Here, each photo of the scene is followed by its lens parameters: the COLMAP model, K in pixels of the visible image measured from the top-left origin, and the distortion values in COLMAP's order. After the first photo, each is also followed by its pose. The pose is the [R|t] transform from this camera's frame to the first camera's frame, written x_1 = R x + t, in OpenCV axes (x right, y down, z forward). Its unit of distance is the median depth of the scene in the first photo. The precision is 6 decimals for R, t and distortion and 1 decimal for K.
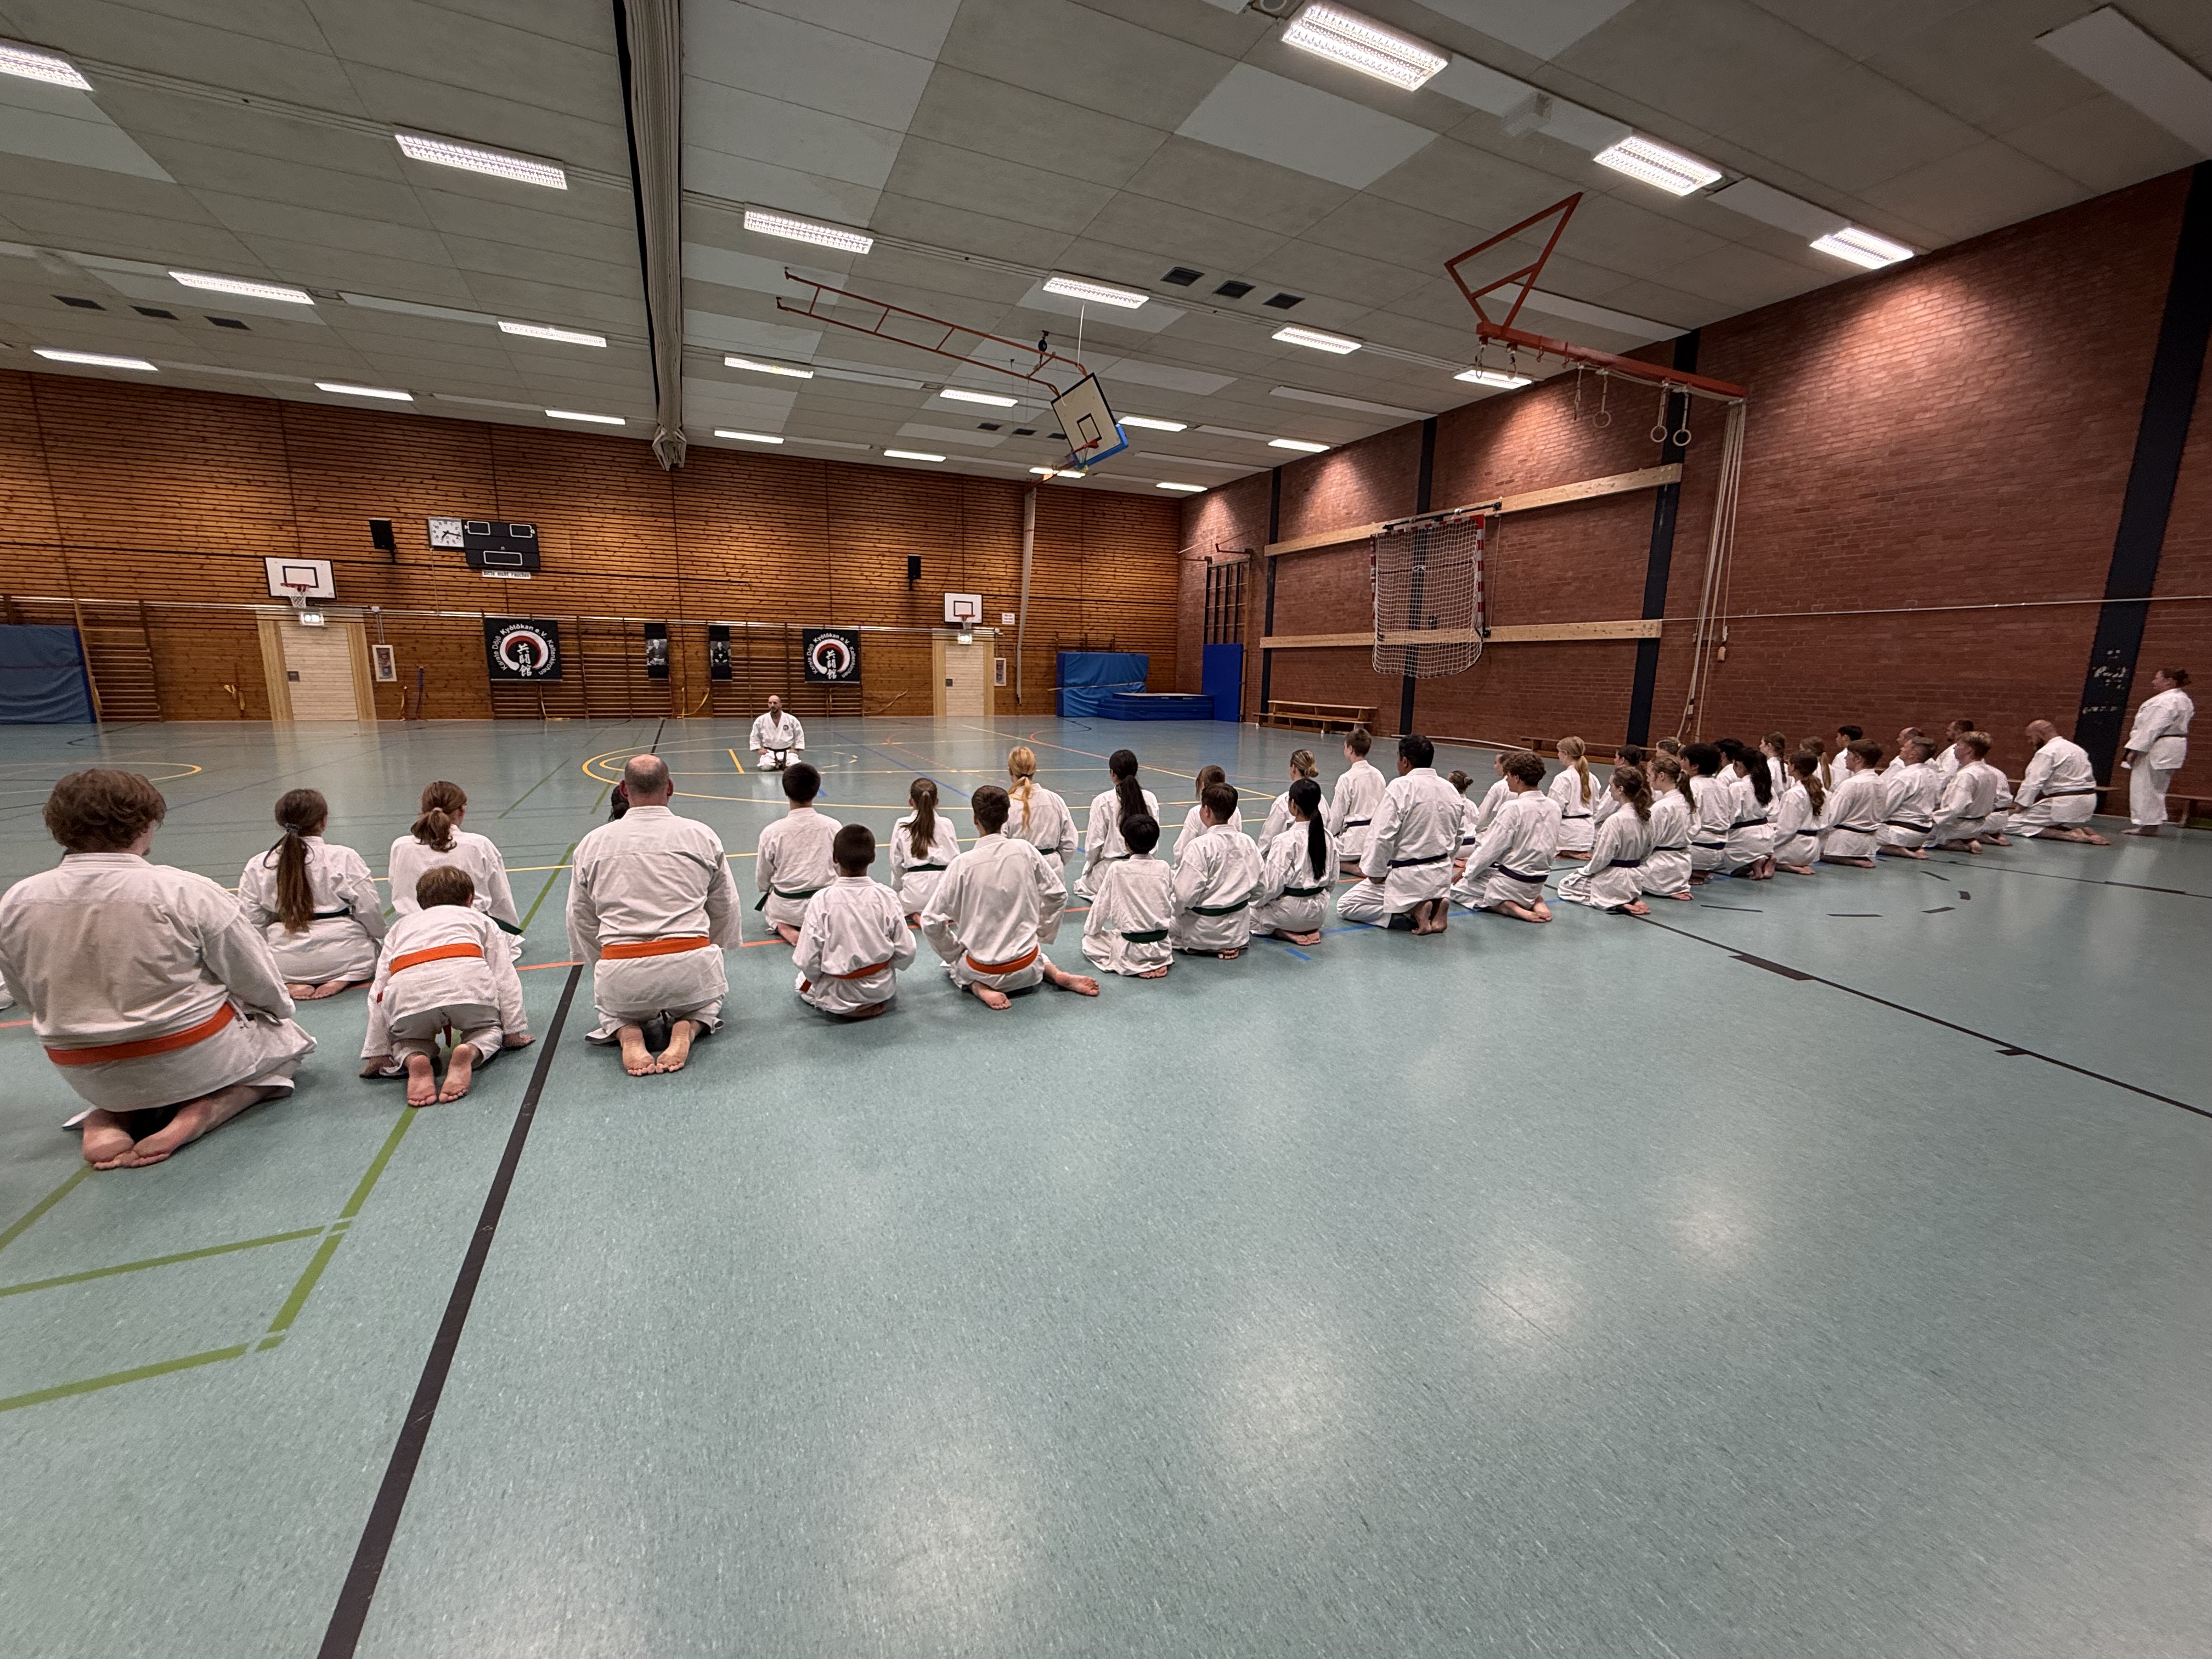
lens RADIAL K [[885.6, 0, 1106.0], [0, 885.6, 829.5], [0, 0, 1]] dist [-0.000509, 0.002666]
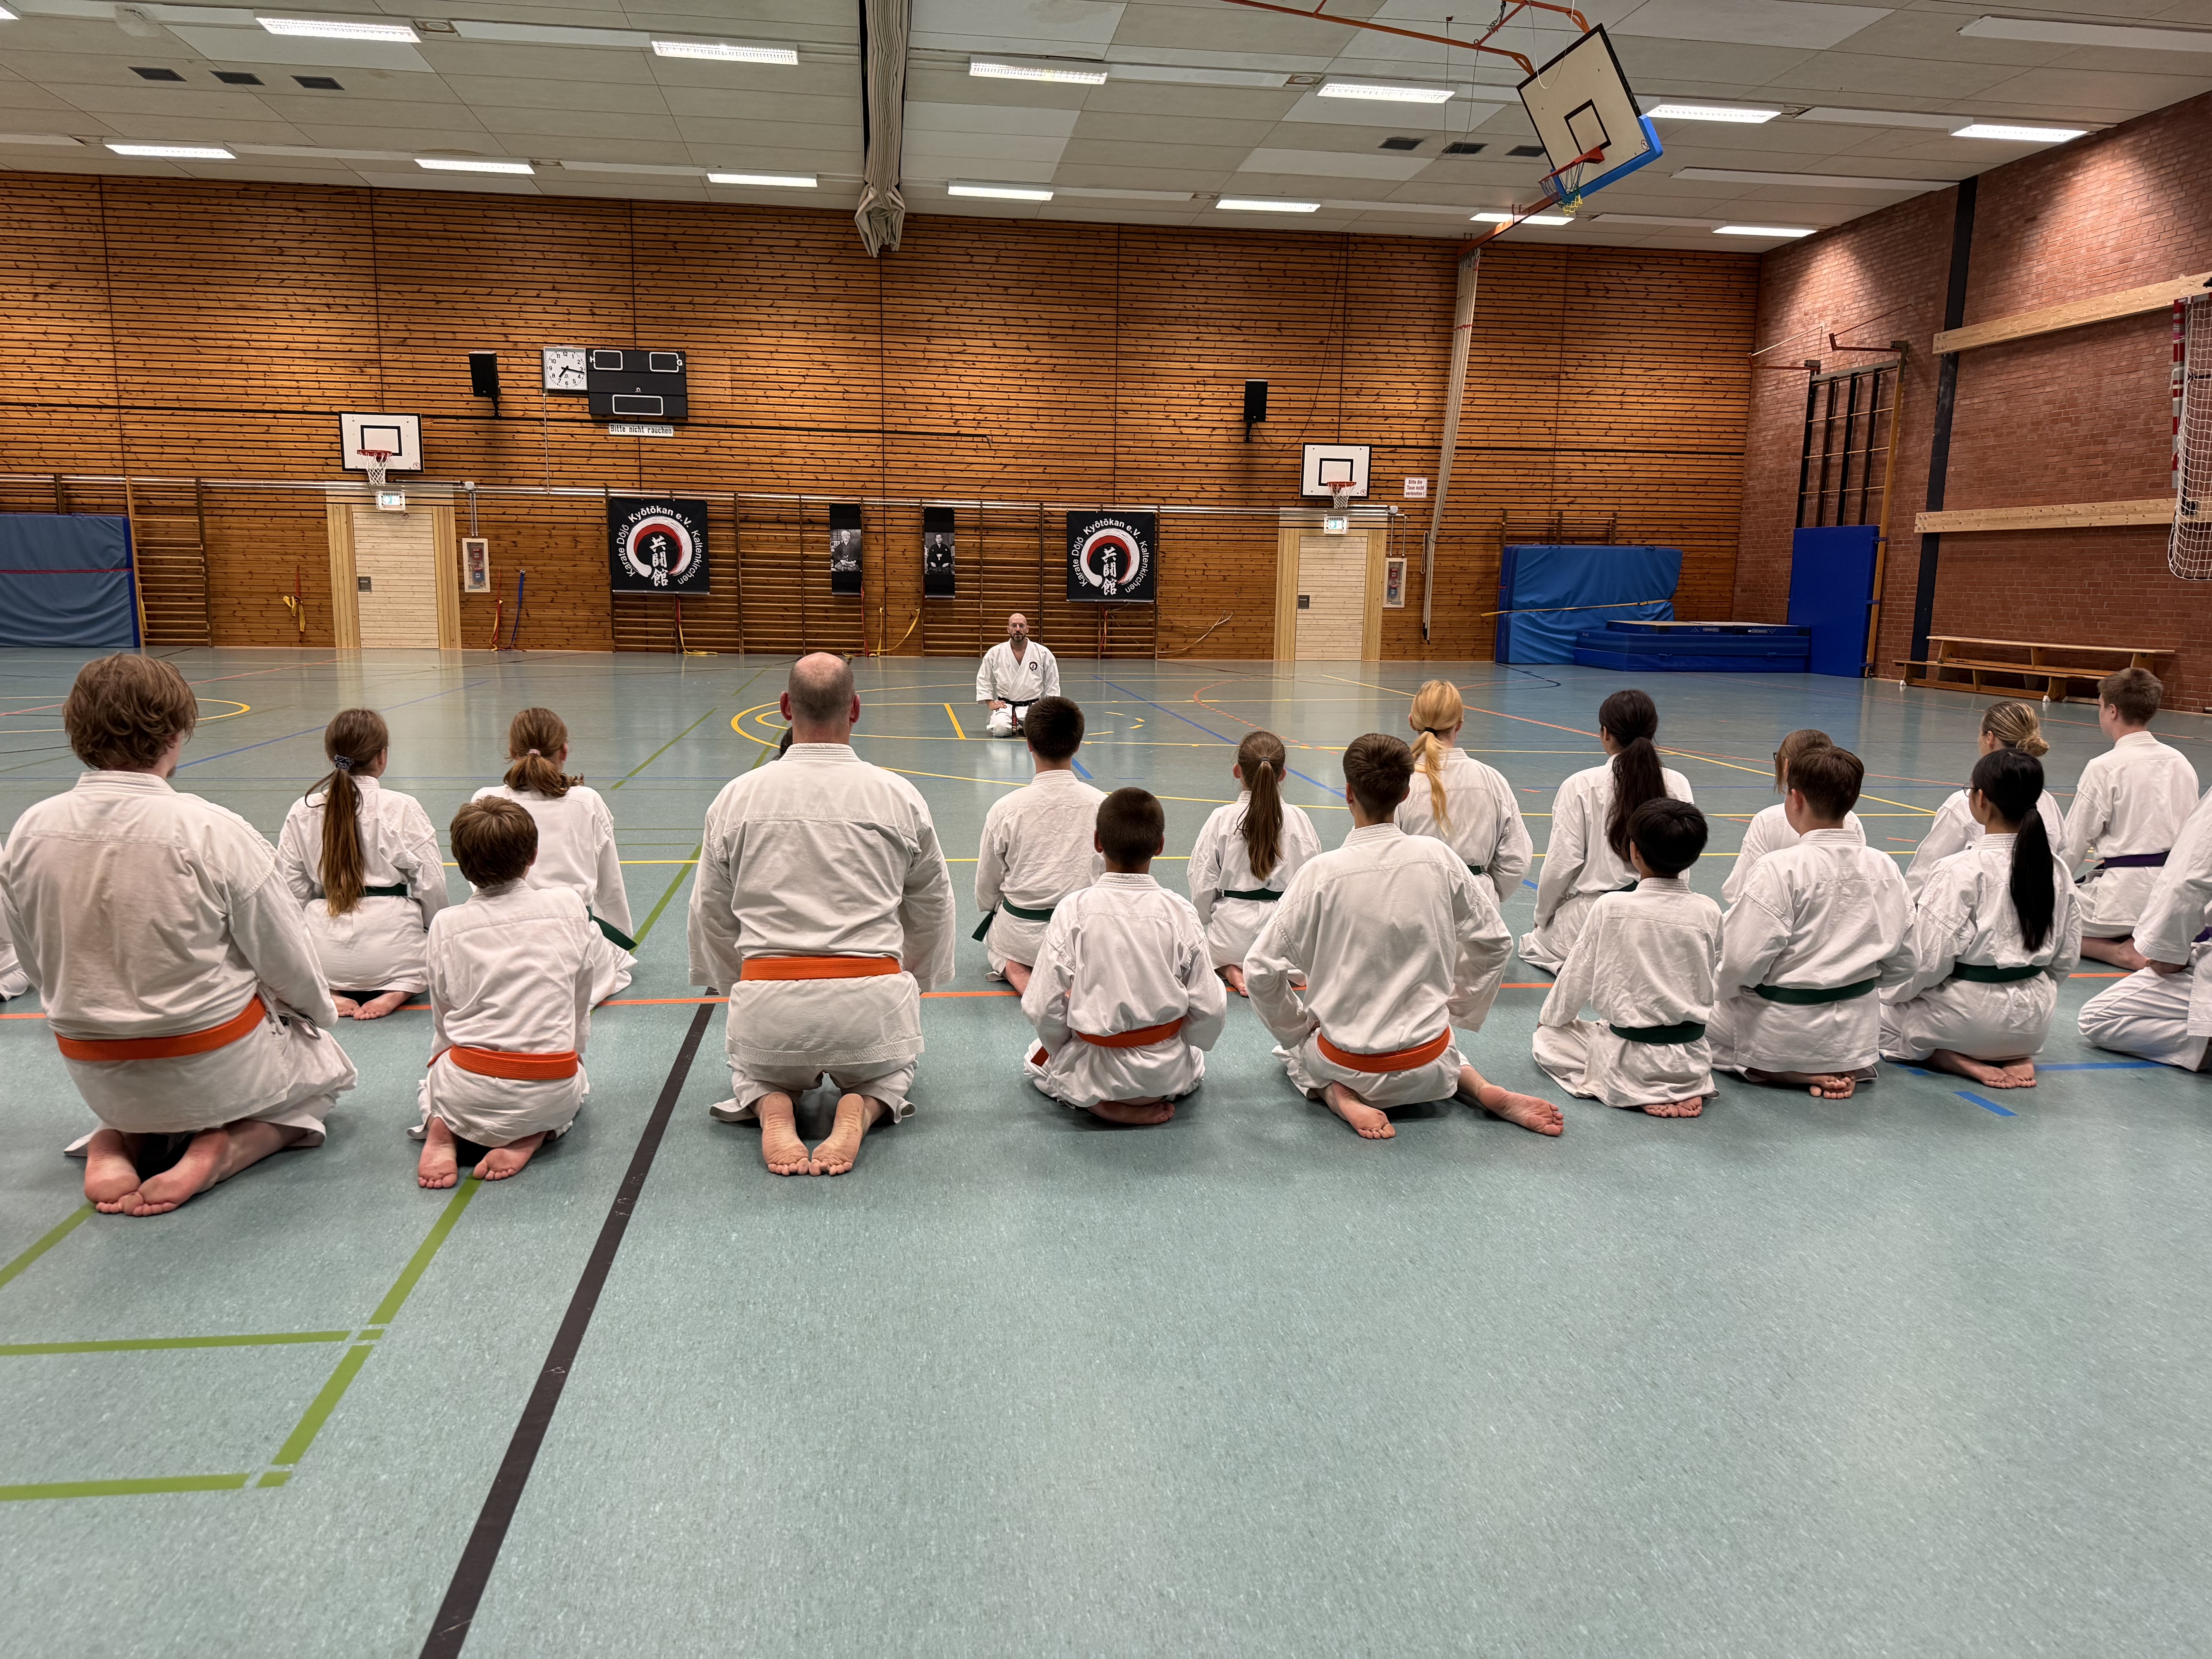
lens RADIAL K [[1556.3, 0, 1103.7], [0, 1556.3, 838.0], [0, 0, 1]] dist [0.050266, -0.060381]
pose [[0.955585, 0.047490, -0.290865, -0.001638], [-0.052929, 0.998539, -0.010857, 0.008421], [0.289924, 0.025770, 0.956703, 0.003192]]
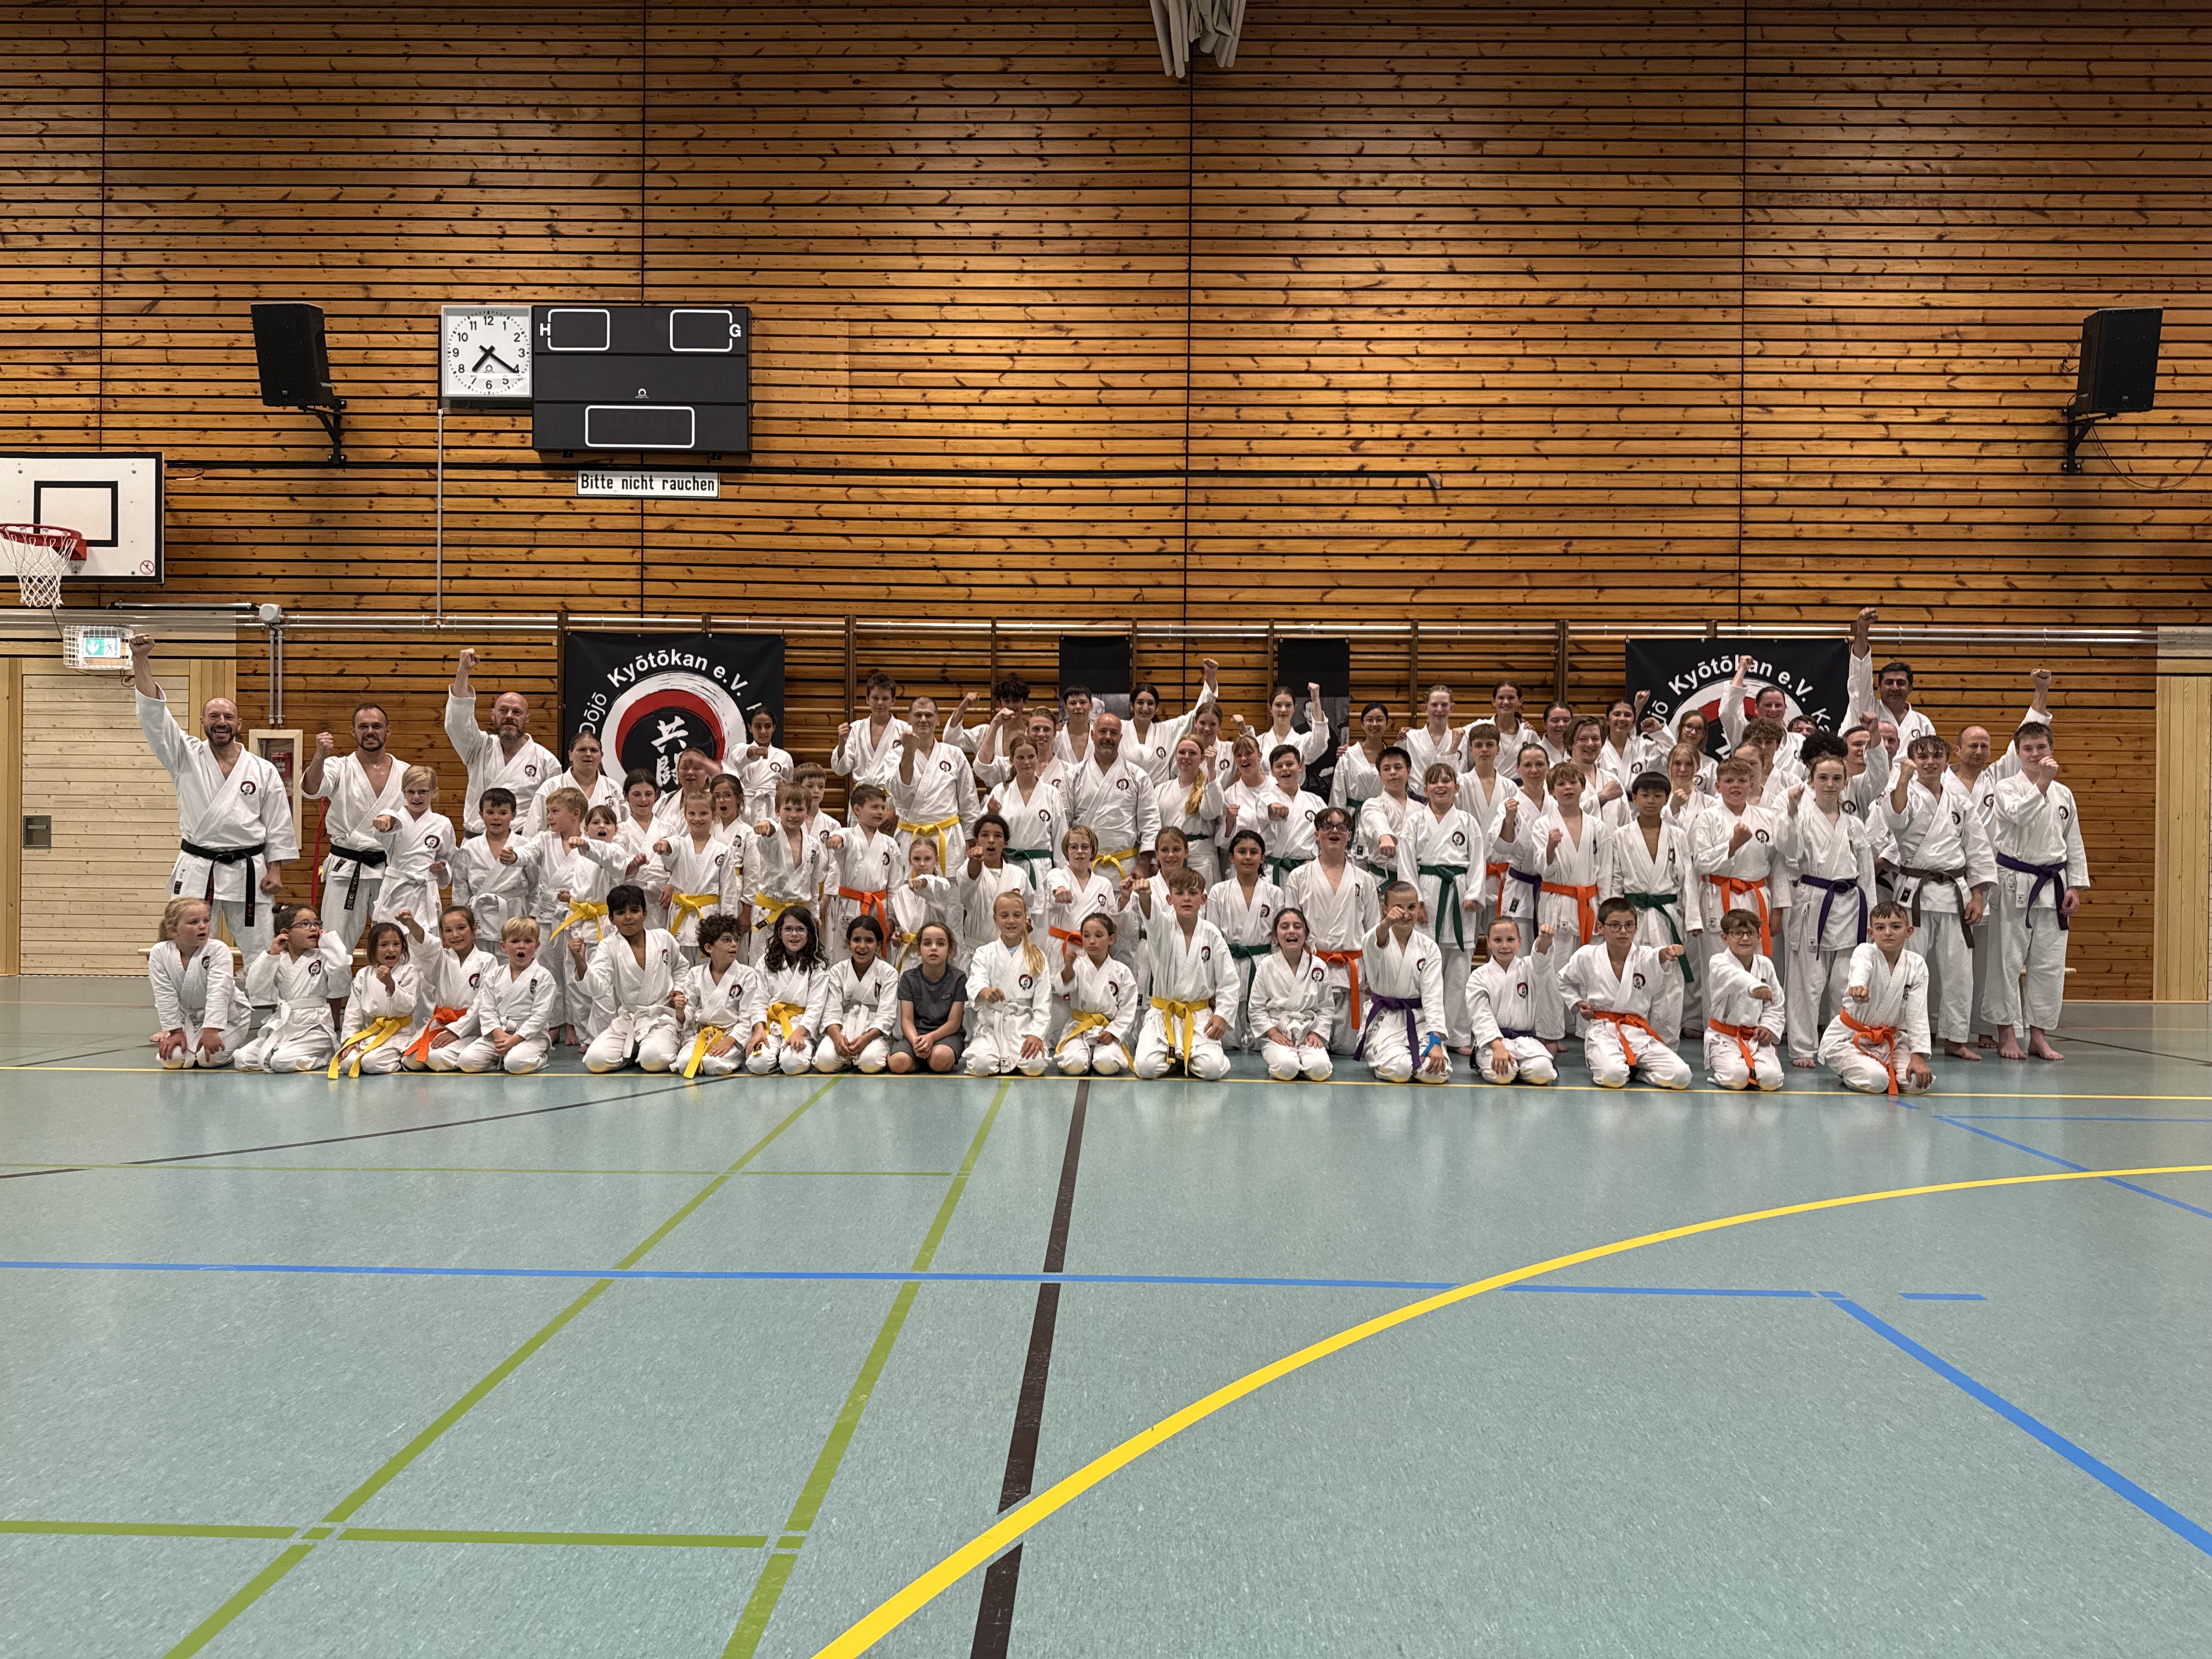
lens RADIAL K [[1556.3, 0, 1103.7], [0, 1556.3, 838.0], [0, 0, 1]] dist [0.050266, -0.060381]
pose [[0.896228, -0.005351, -0.443562, -0.395911], [-0.074331, 0.983978, -0.162057, -0.127869], [0.437322, 0.178211, 0.881470, 0.791679]]
